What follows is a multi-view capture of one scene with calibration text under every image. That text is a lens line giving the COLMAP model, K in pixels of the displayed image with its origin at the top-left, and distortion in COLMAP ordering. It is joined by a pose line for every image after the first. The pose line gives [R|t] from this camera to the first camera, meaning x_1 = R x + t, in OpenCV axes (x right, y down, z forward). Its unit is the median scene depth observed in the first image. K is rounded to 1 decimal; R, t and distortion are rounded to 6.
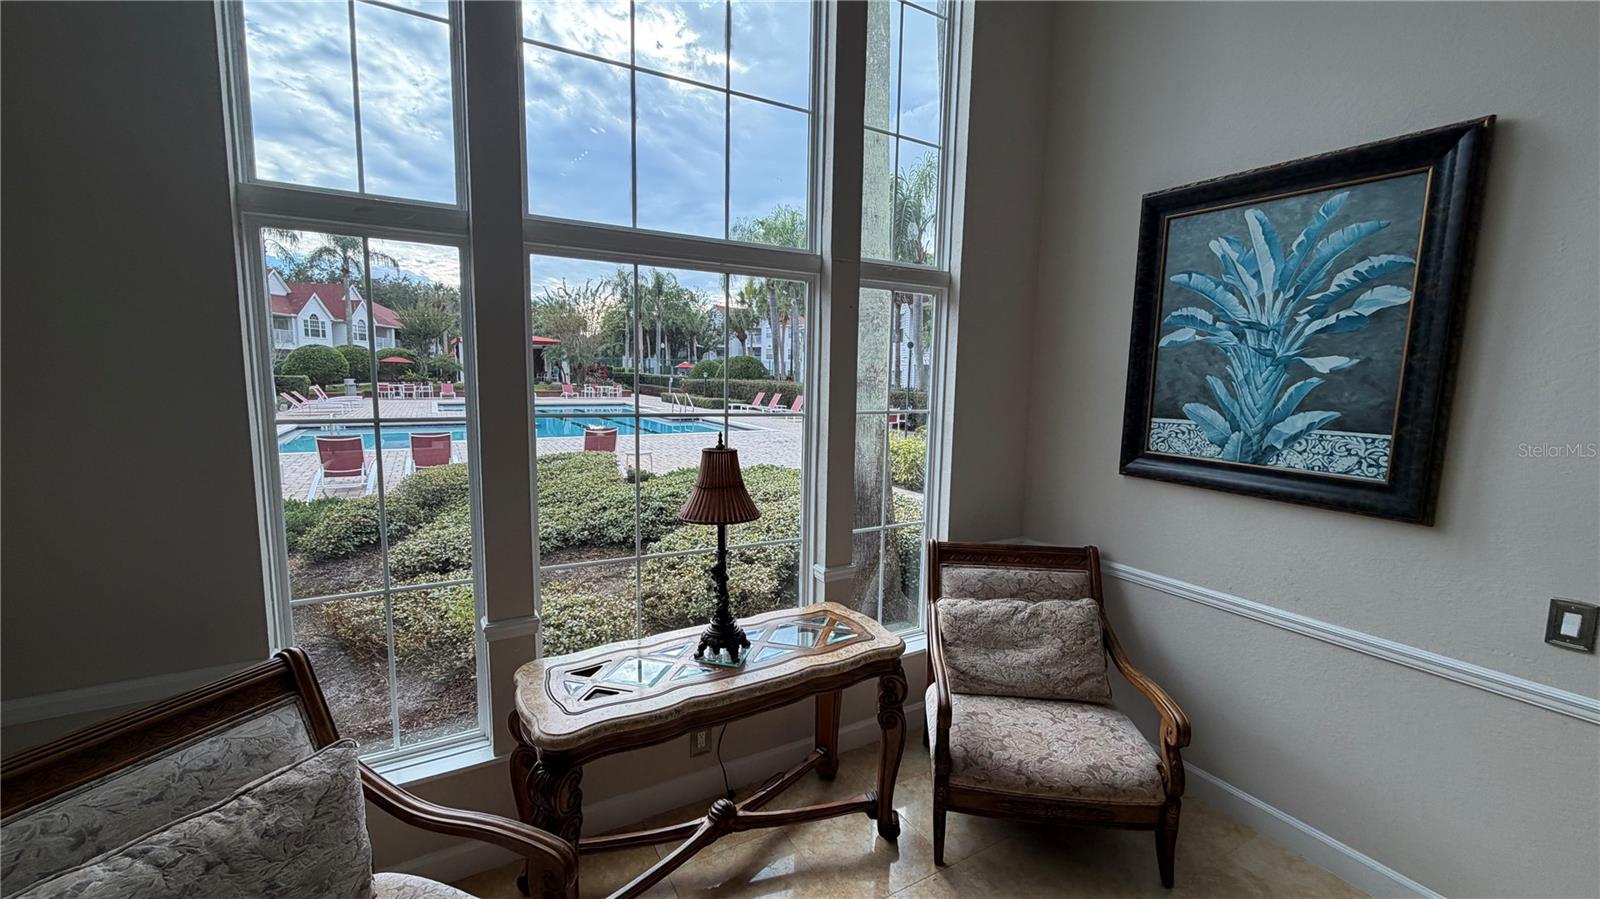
lens RADIAL K [[645.0, 0, 796.8], [0, 645.0, 452.7], [0, 0, 1]] dist [-0.000268, 0.000247]
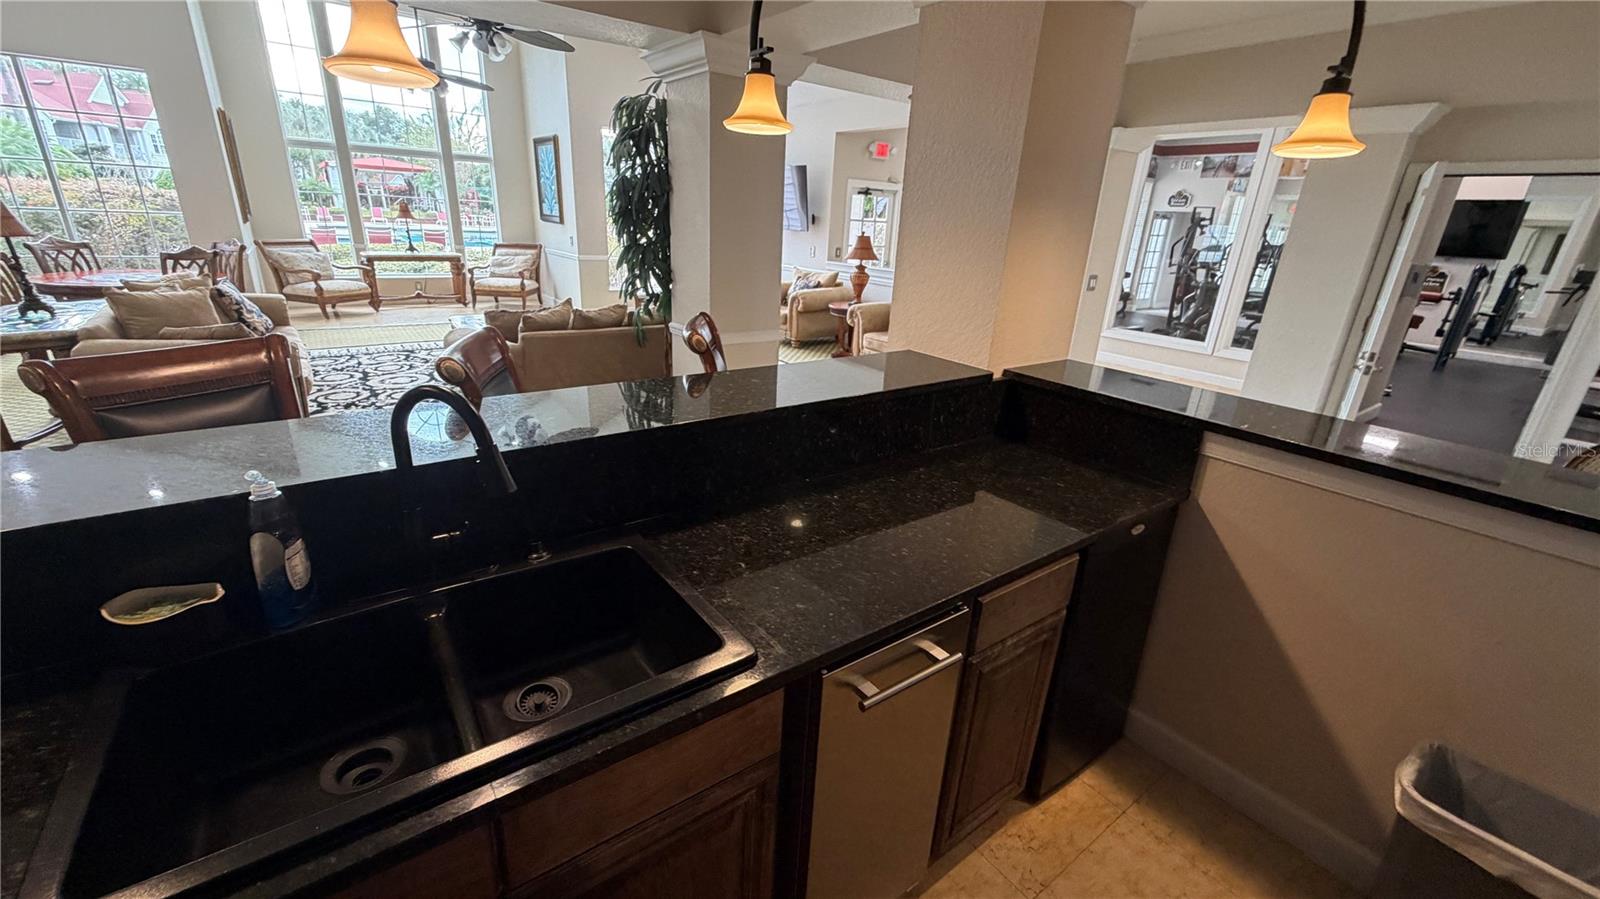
lens RADIAL K [[645.0, 0, 796.8], [0, 645.0, 452.7], [0, 0, 1]] dist [-0.000268, 0.000247]
pose [[0.993106, -0.009450, 0.116835, 1.364372], [-0.017169, 0.974268, 0.224736, 0.425118], [-0.115952, -0.225193, 0.967390, -2.670007]]
